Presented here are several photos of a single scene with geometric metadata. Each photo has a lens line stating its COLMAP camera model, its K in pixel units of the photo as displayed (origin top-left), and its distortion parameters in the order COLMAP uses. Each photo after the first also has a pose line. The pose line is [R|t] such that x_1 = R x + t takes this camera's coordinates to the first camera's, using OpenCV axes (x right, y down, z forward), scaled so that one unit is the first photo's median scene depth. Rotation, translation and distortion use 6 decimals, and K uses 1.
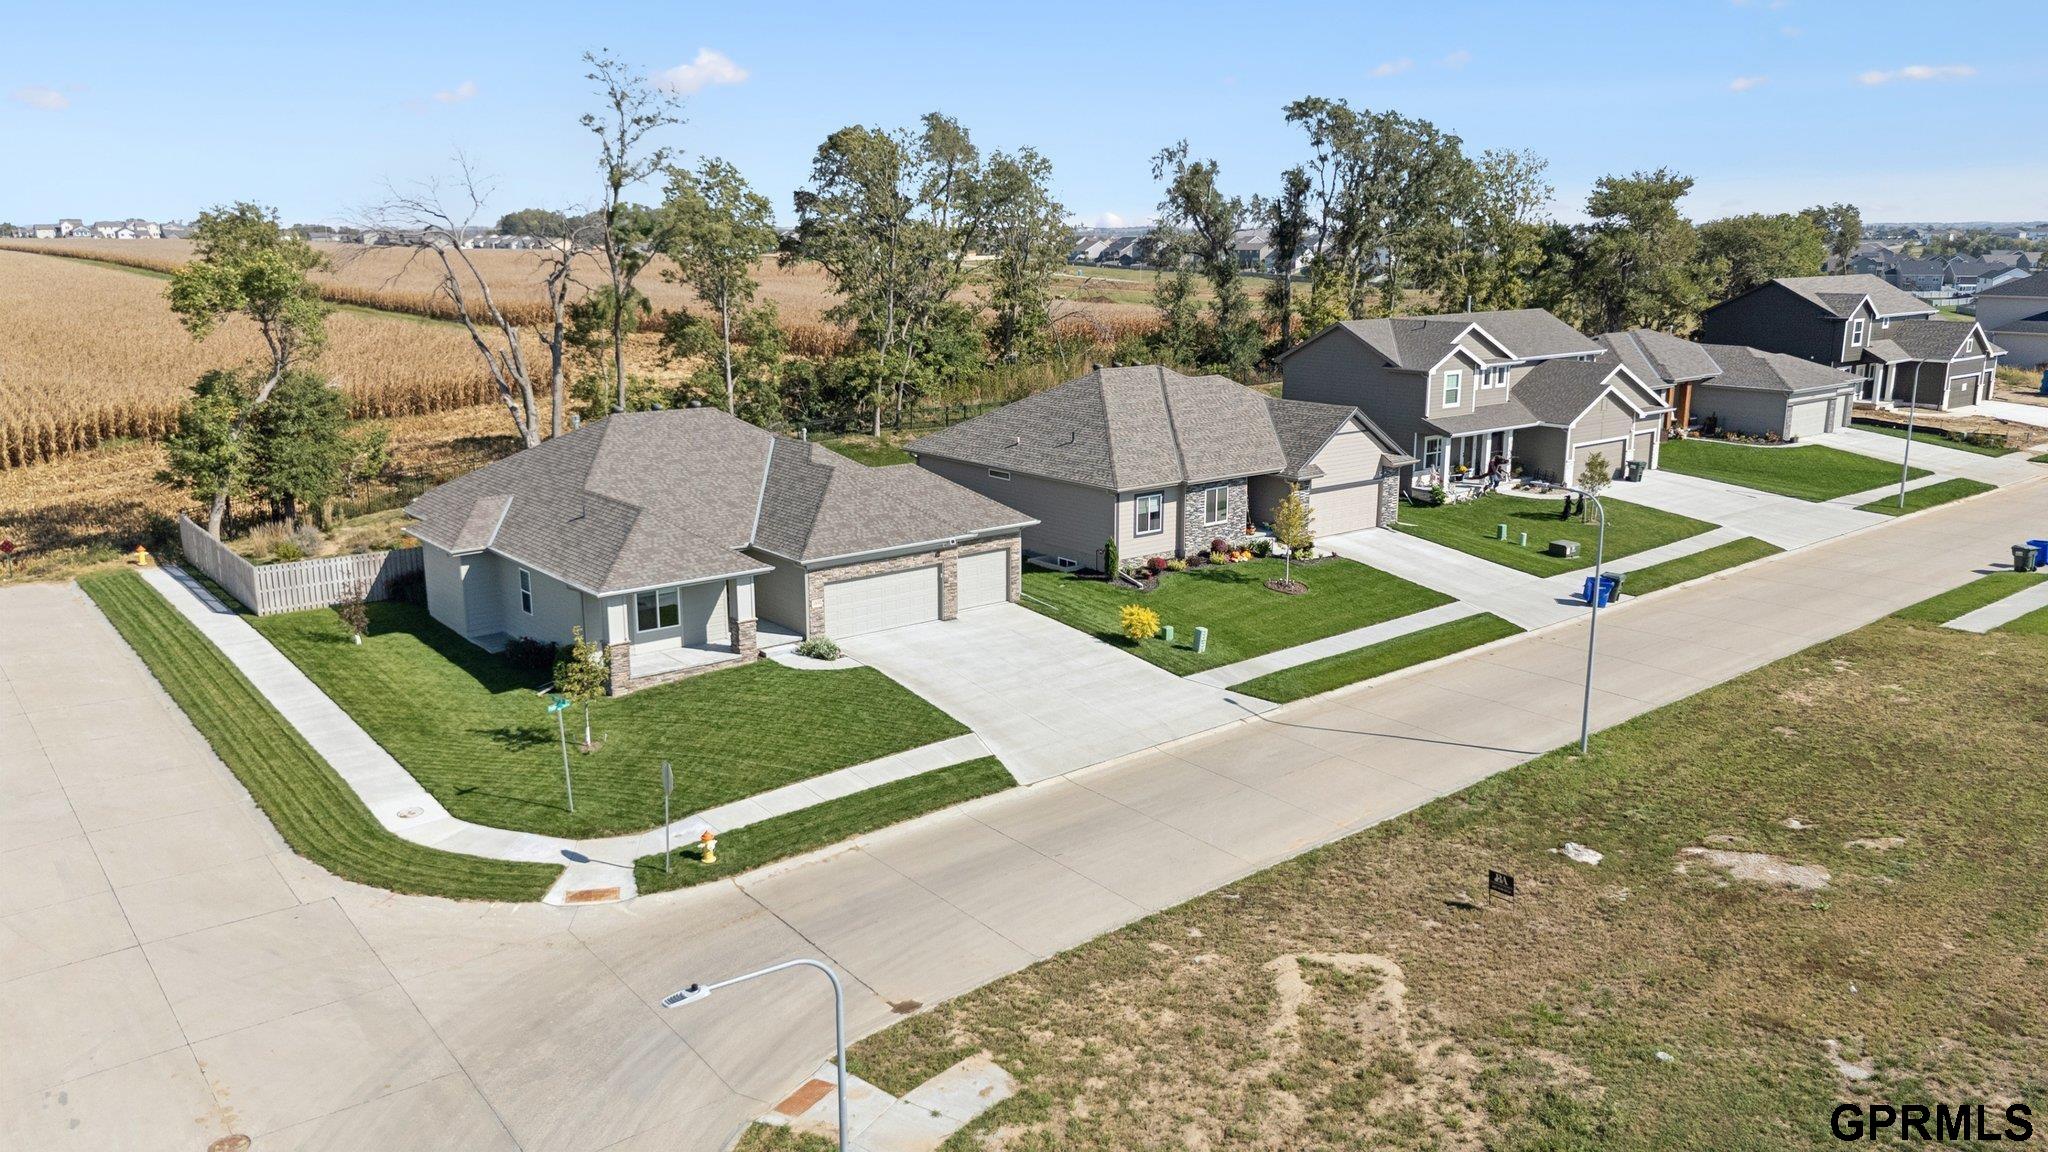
lens RADIAL K [[1513.3, 0, 1024.0], [0, 1513.3, 576.0], [0, 0, 1]] dist [0.138076, -0.275861]
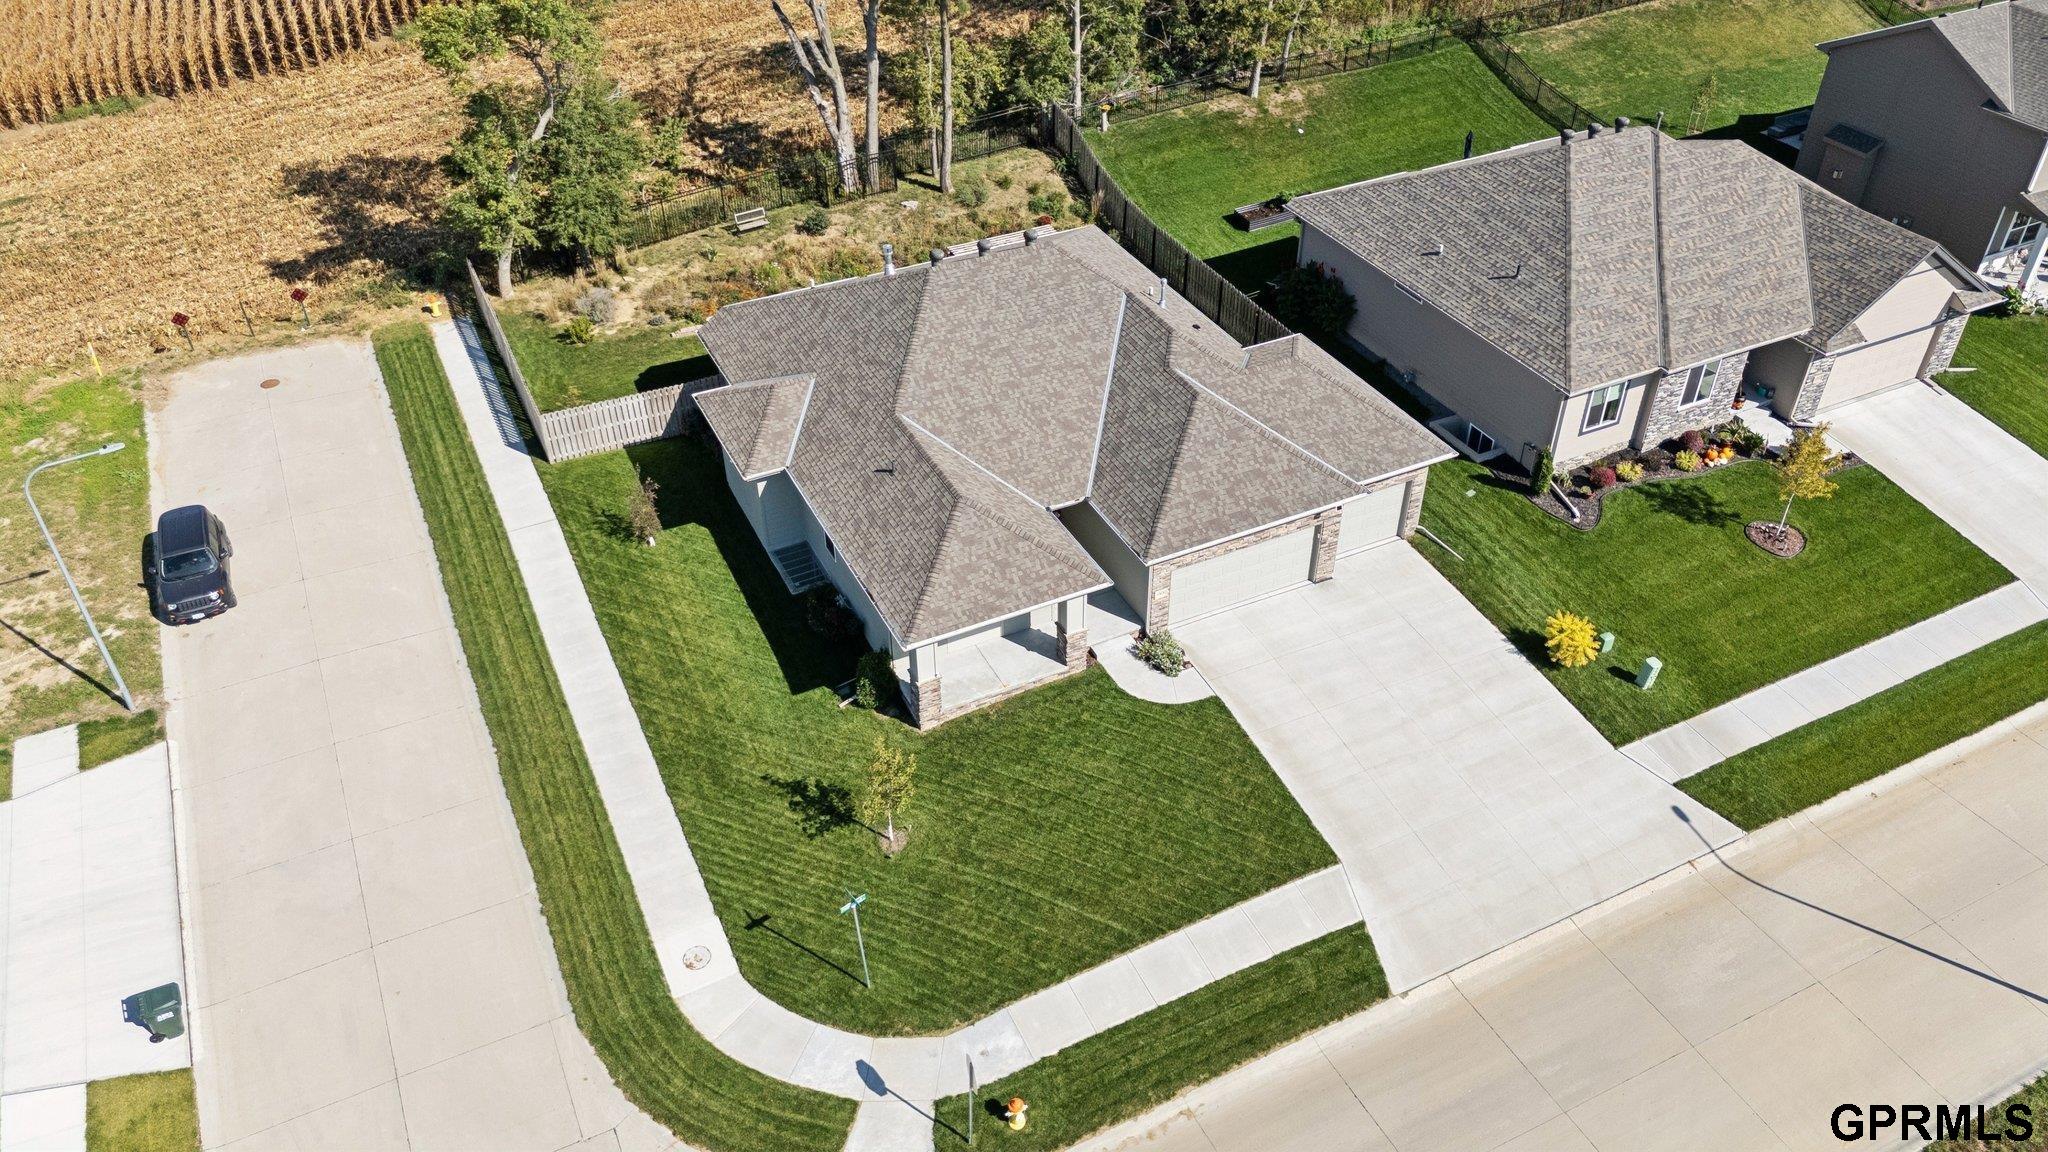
lens RADIAL K [[1515.0, 0, 1024.0], [0, 1515.0, 576.0], [0, 0, 1]] dist [0.067164, -0.058633]
pose [[0.975355, 0.128629, -0.179269, -0.065768], [-0.040744, 0.903515, 0.426616, -0.344986], [0.216847, -0.408798, 0.886488, 0.271623]]
